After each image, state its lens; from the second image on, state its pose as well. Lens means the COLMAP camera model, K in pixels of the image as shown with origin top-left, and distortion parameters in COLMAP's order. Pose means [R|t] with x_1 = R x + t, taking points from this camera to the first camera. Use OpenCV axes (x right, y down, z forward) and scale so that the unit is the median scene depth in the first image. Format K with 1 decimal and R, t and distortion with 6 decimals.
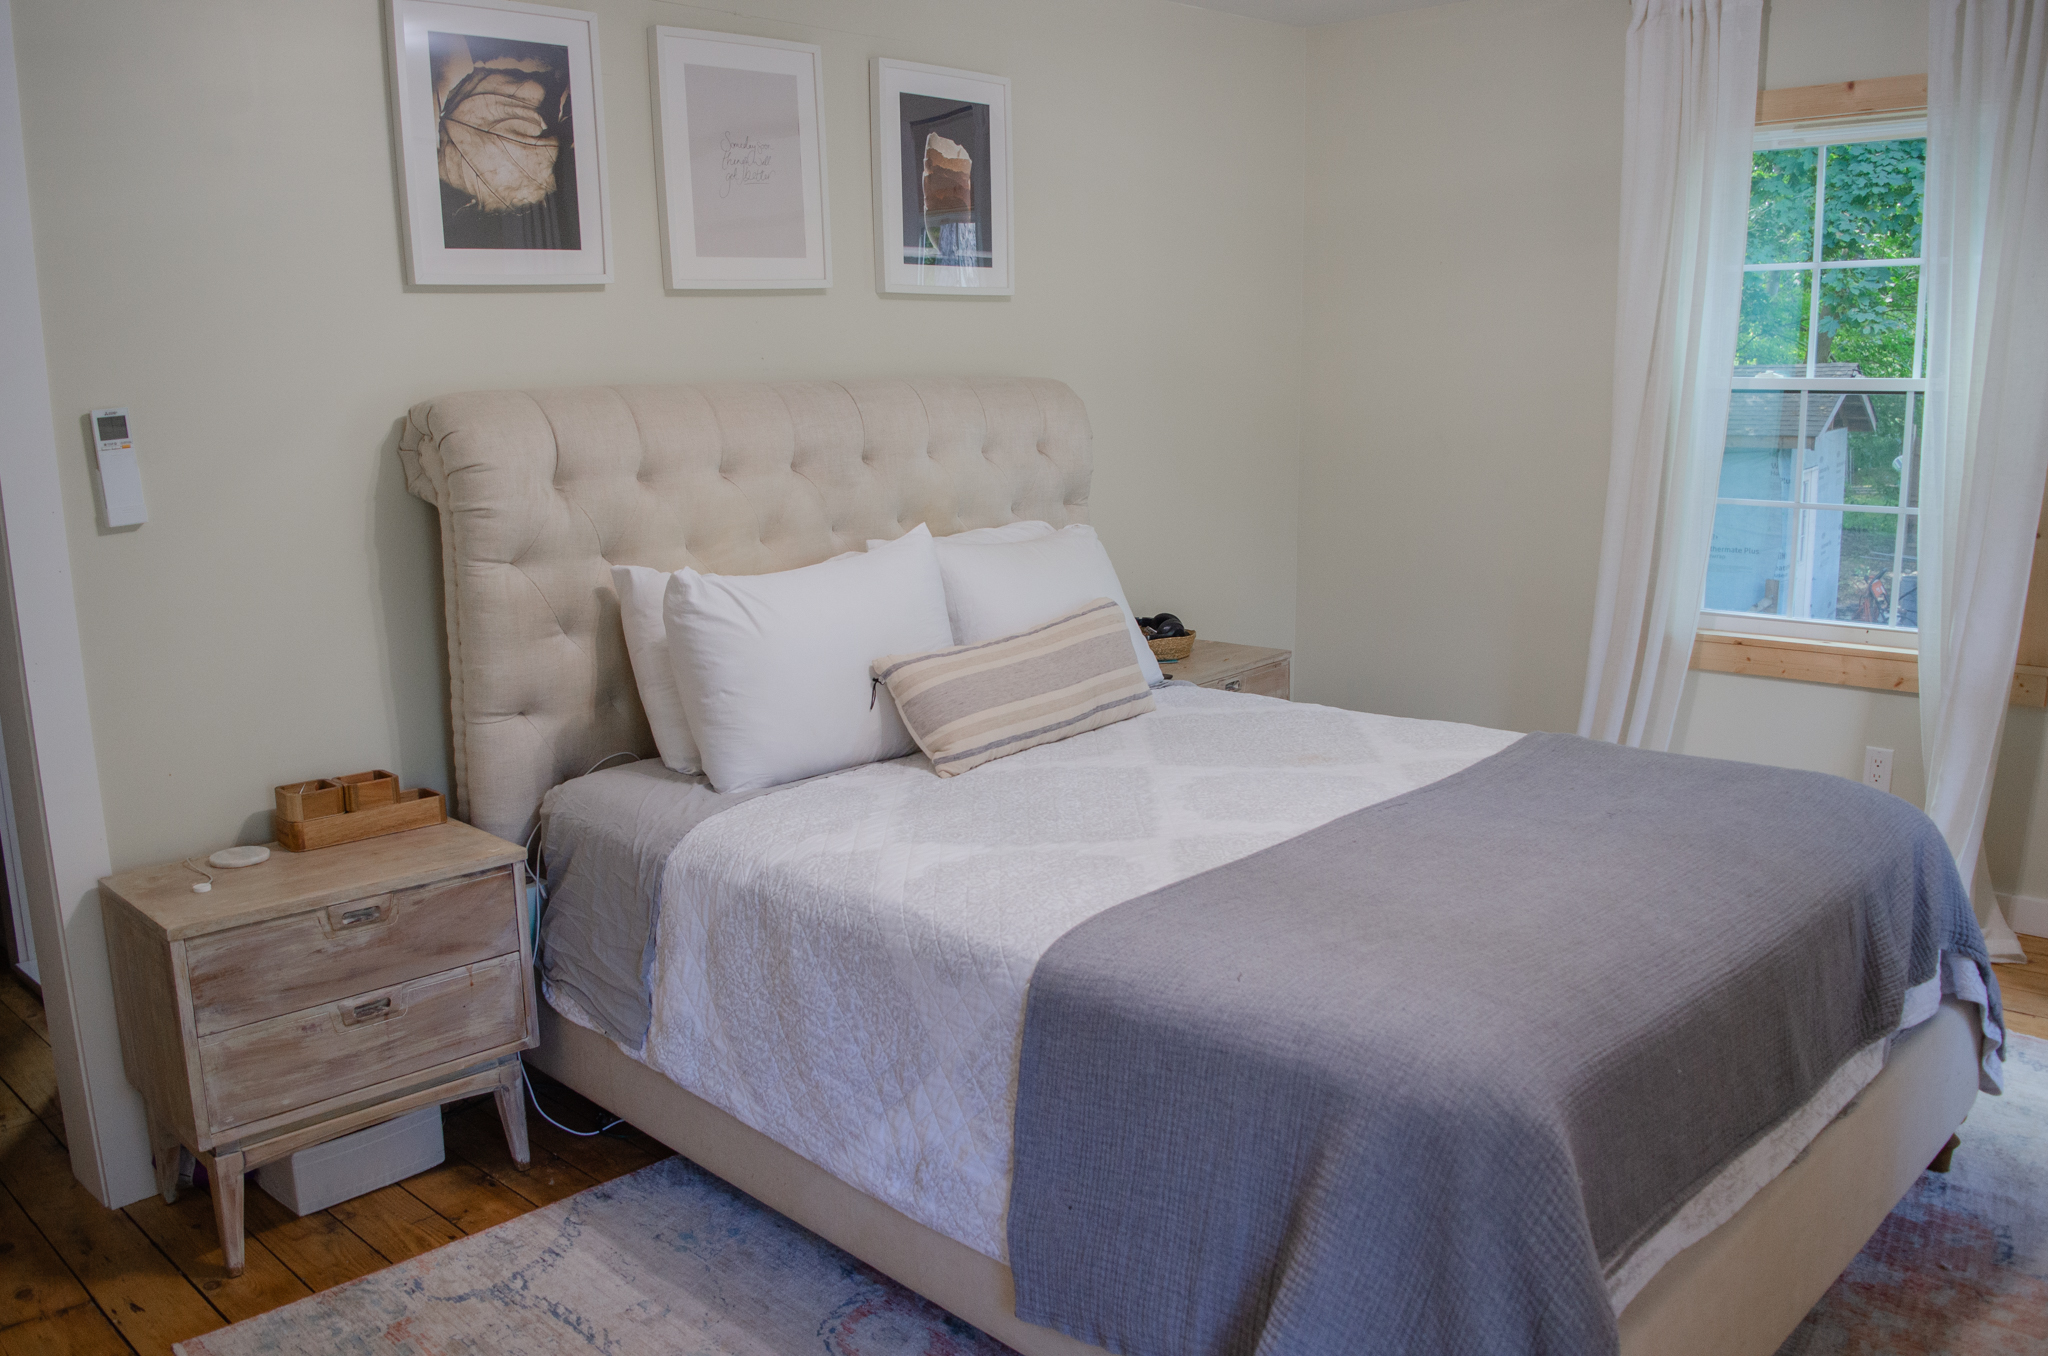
lens RADIAL K [[1603.0, 0, 1026.6], [0, 1603.0, 684.4], [0, 0, 1]] dist [-0.095904, 0.023321]
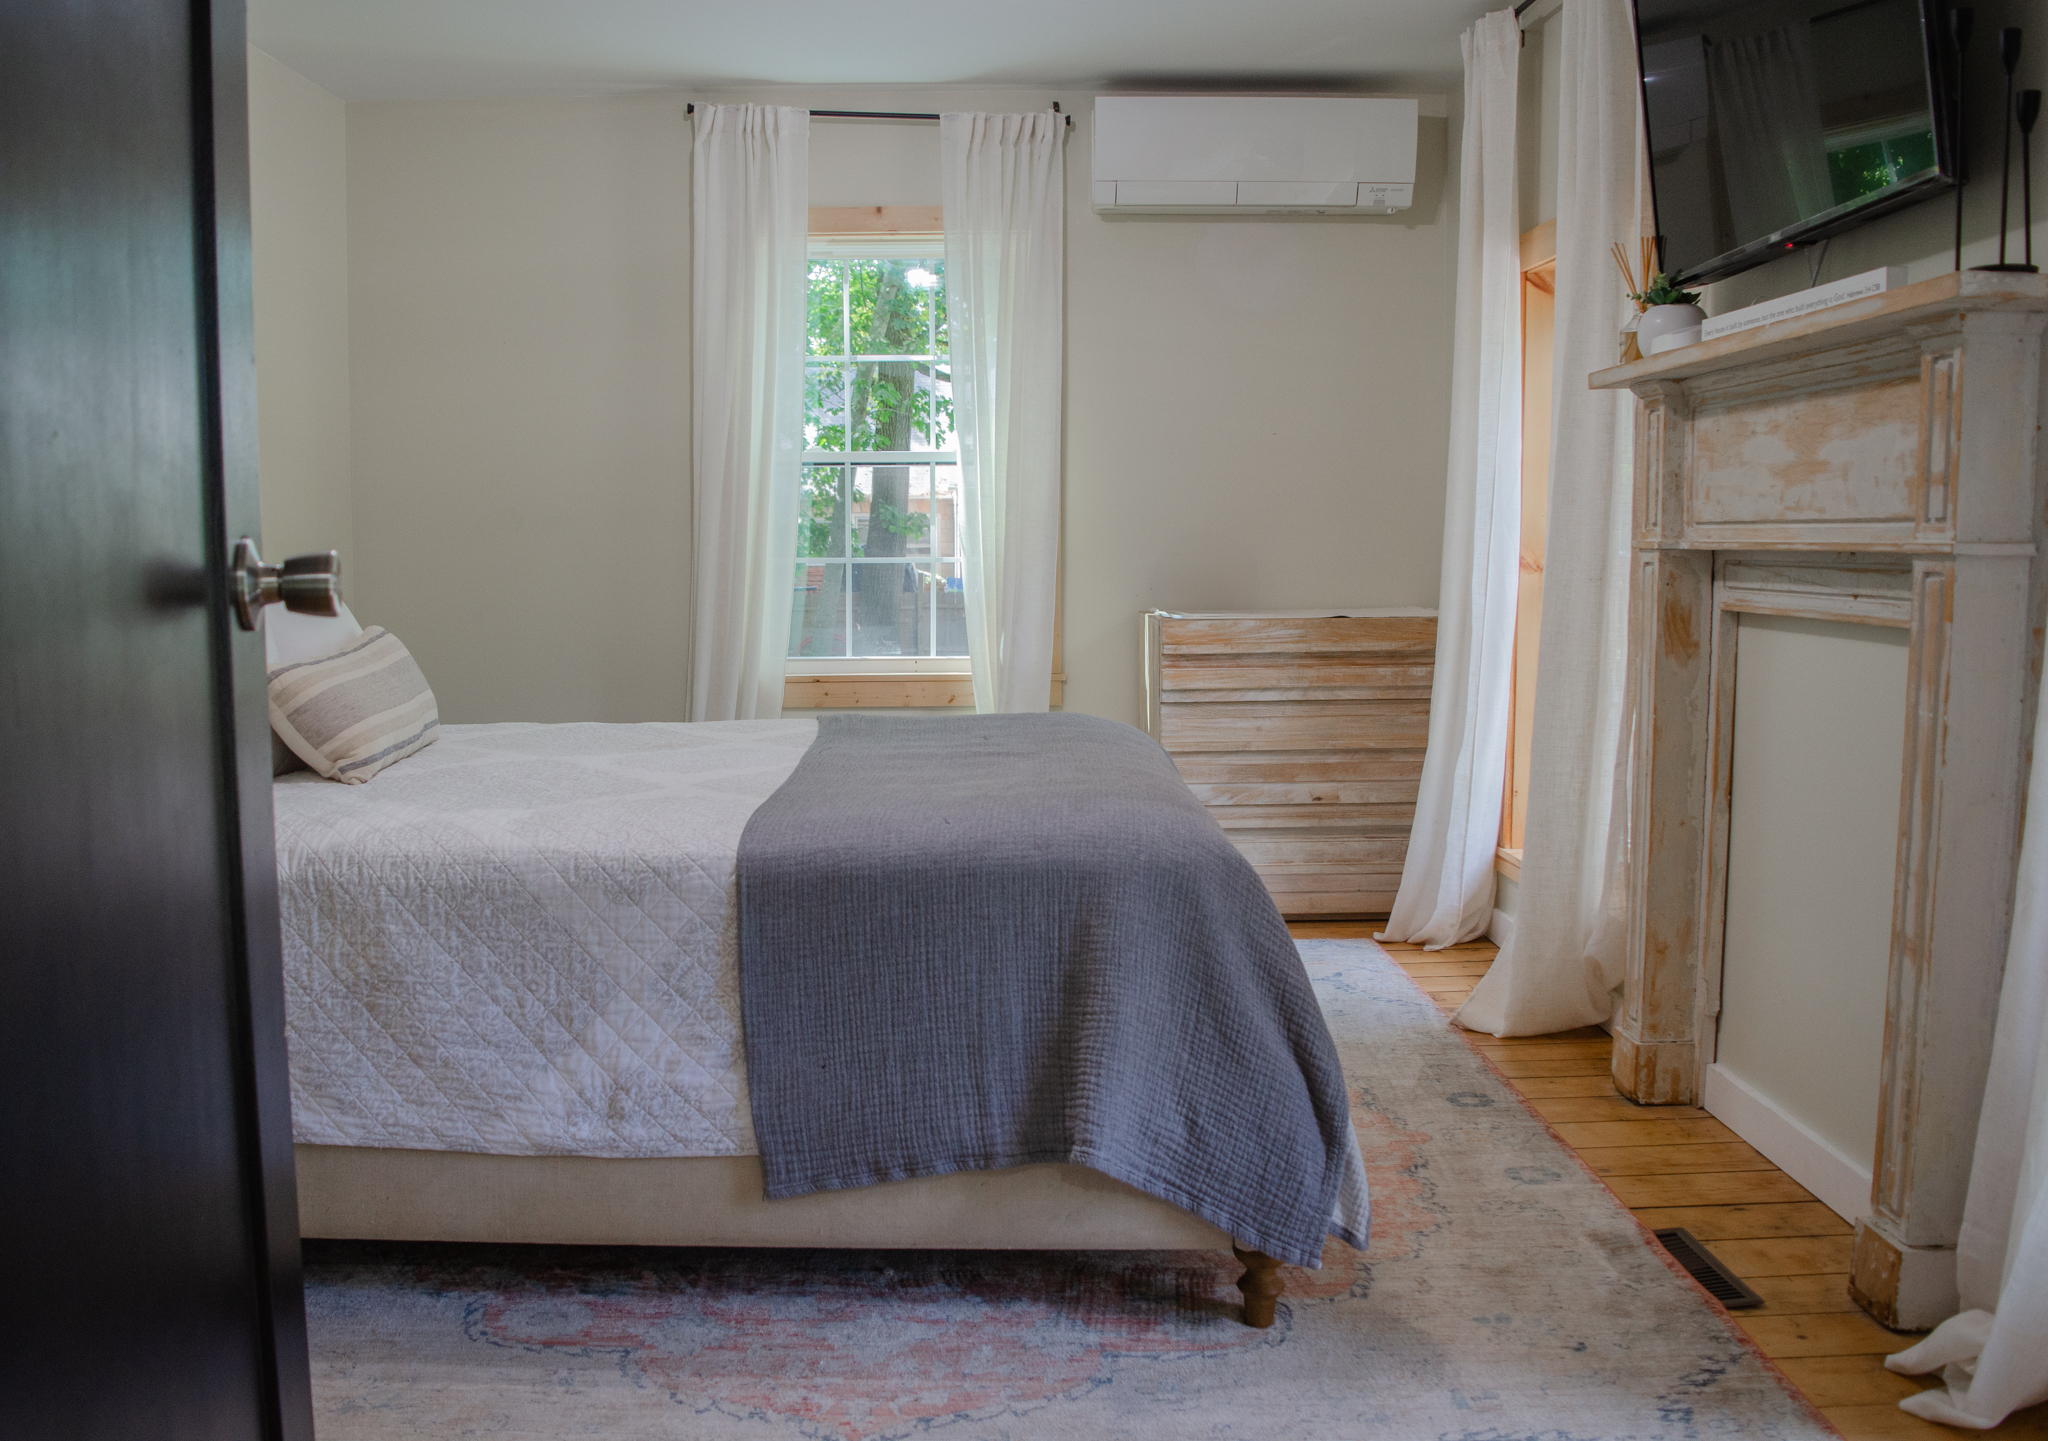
lens RADIAL K [[1668.6, 0, 1021.6], [0, 1668.6, 717.0], [0, 0, 1]] dist [-0.107855, -0.002775]
pose [[0.715907, -0.058615, 0.695731, -0.554870], [0.123832, 0.991331, -0.043903, 0.139311], [-0.687126, 0.117585, 0.716960, 0.067142]]
